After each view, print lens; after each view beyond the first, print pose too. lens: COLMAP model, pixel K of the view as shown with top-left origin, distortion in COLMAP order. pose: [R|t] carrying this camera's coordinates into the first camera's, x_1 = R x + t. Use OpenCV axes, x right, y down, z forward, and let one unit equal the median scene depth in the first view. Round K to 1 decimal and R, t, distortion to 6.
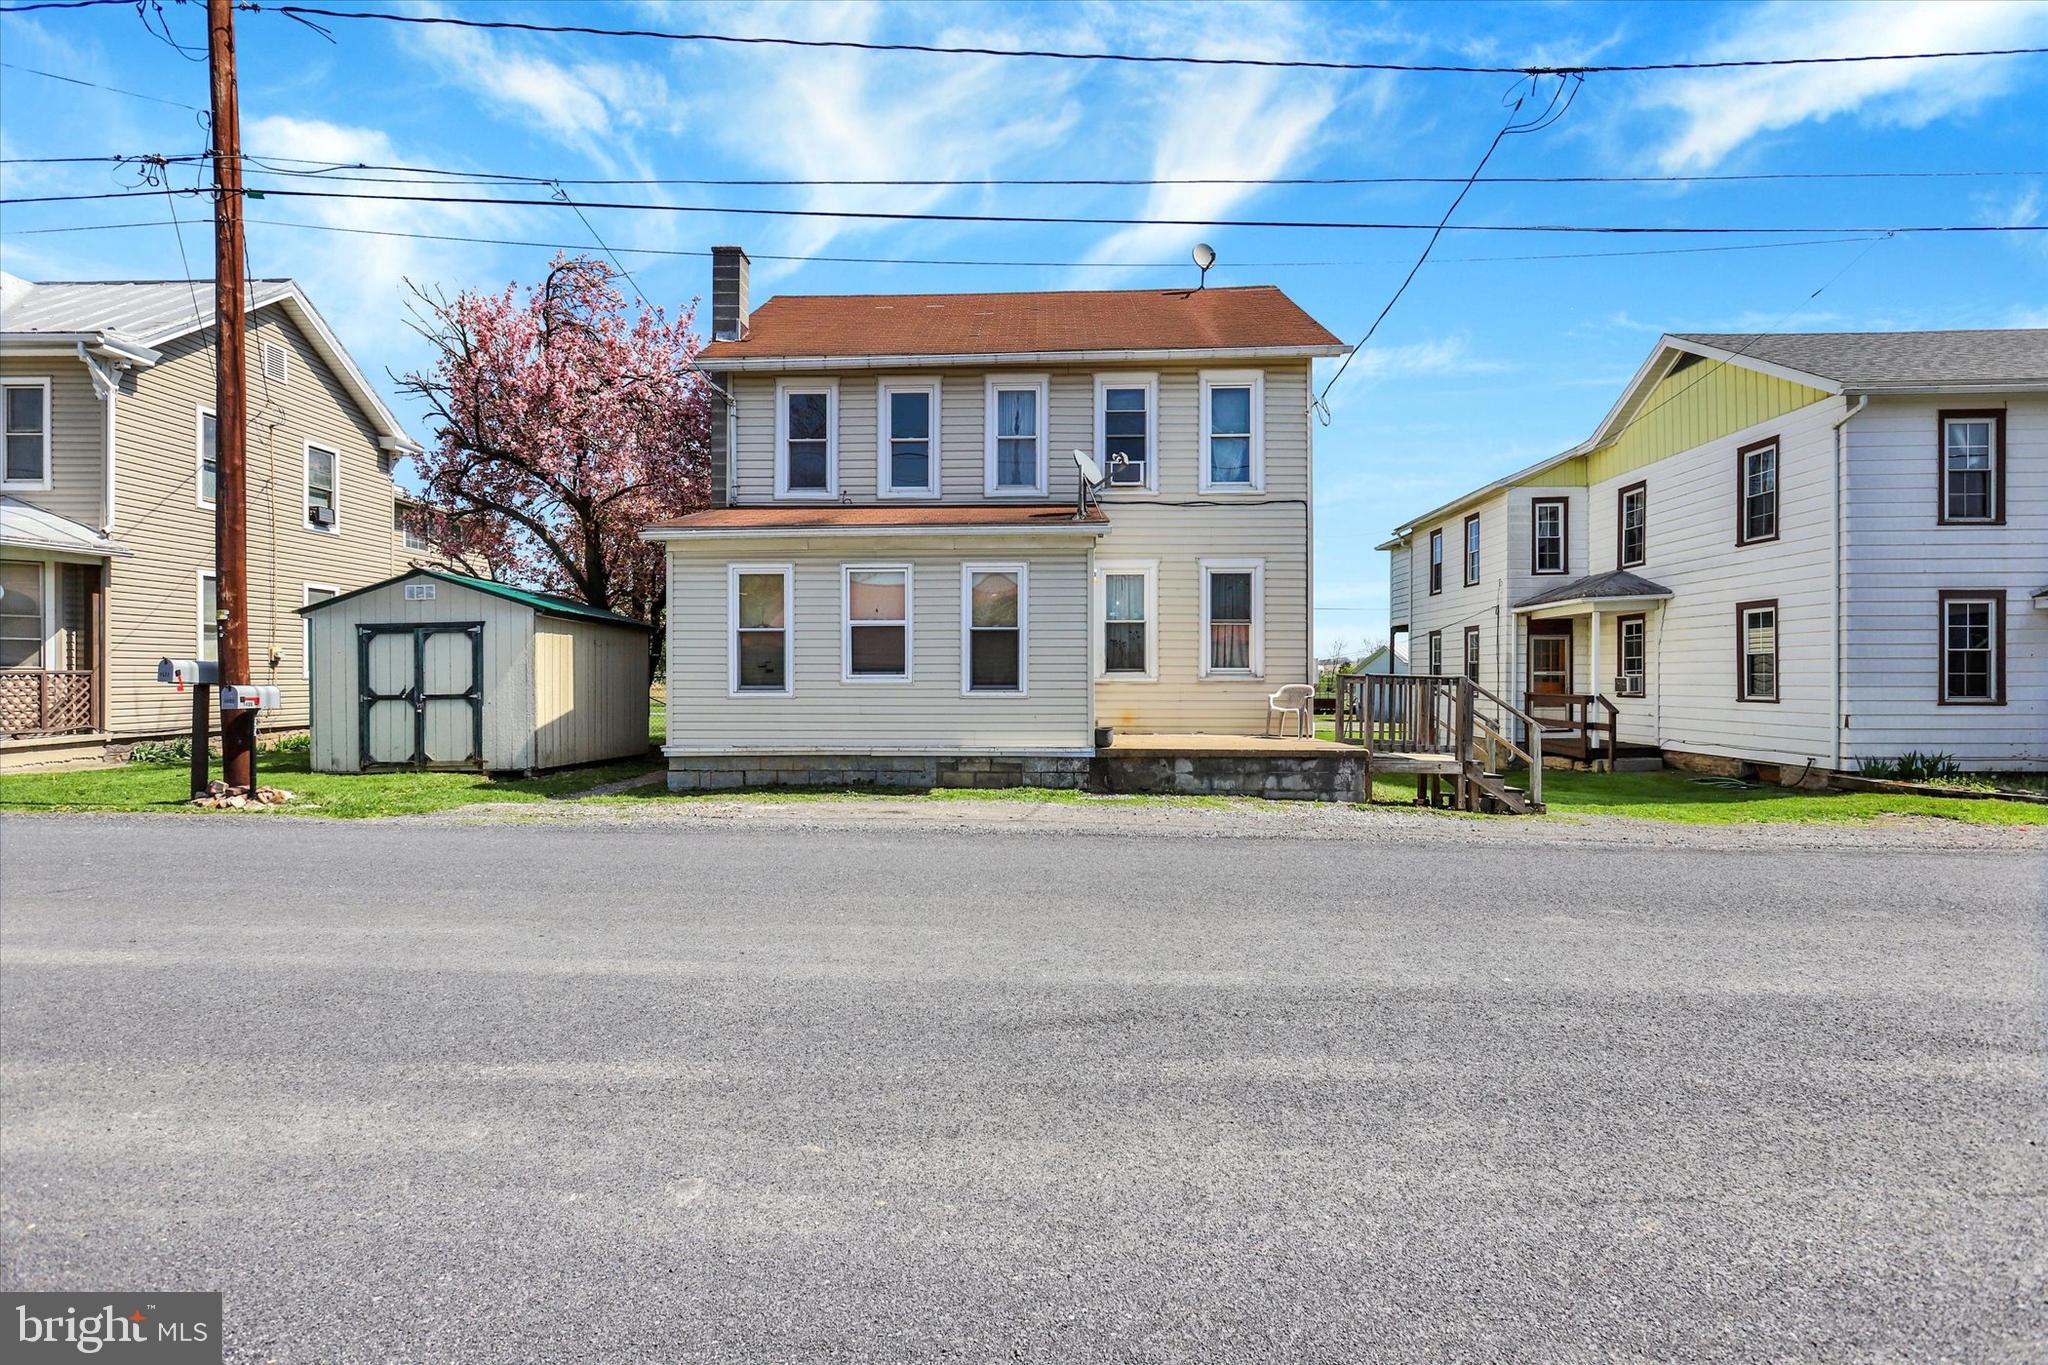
lens RADIAL K [[931.2, 0, 1025.2], [0, 931.2, 682.0], [0, 0, 1]] dist [0.003356, 0.001051]
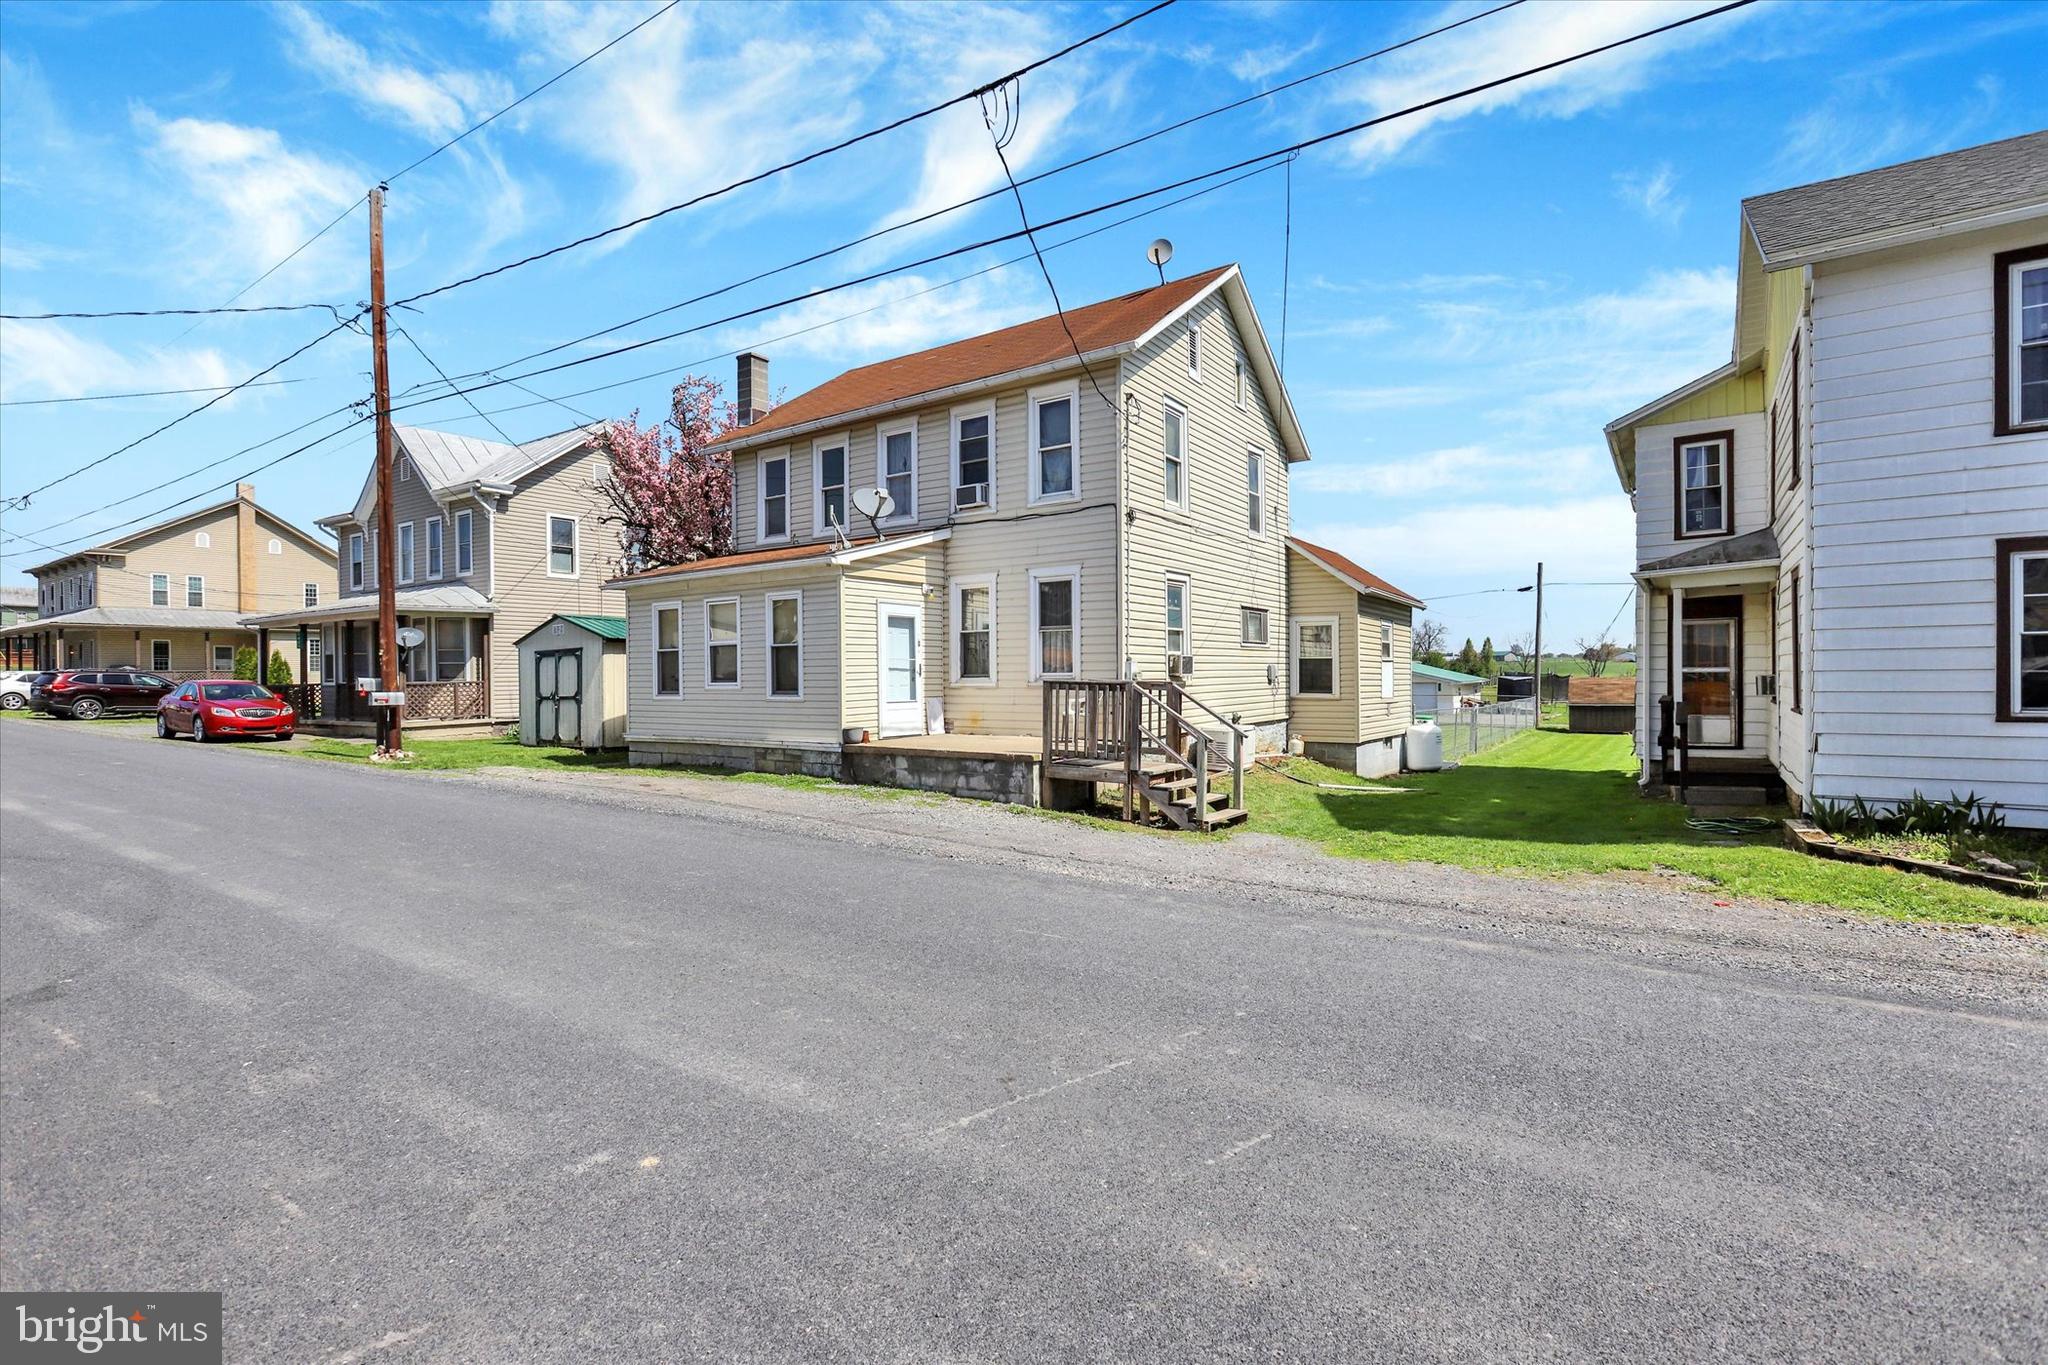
lens RADIAL K [[931.2, 0, 1007.5], [0, 931.2, 686.4], [0, 0, 1]] dist [0.003356, 0.001051]
pose [[0.841693, -0.002395, -0.539951, 0.751678], [0.007541, 0.999945, 0.007319, -0.008240], [0.539904, -0.010232, 0.841665, 0.103402]]
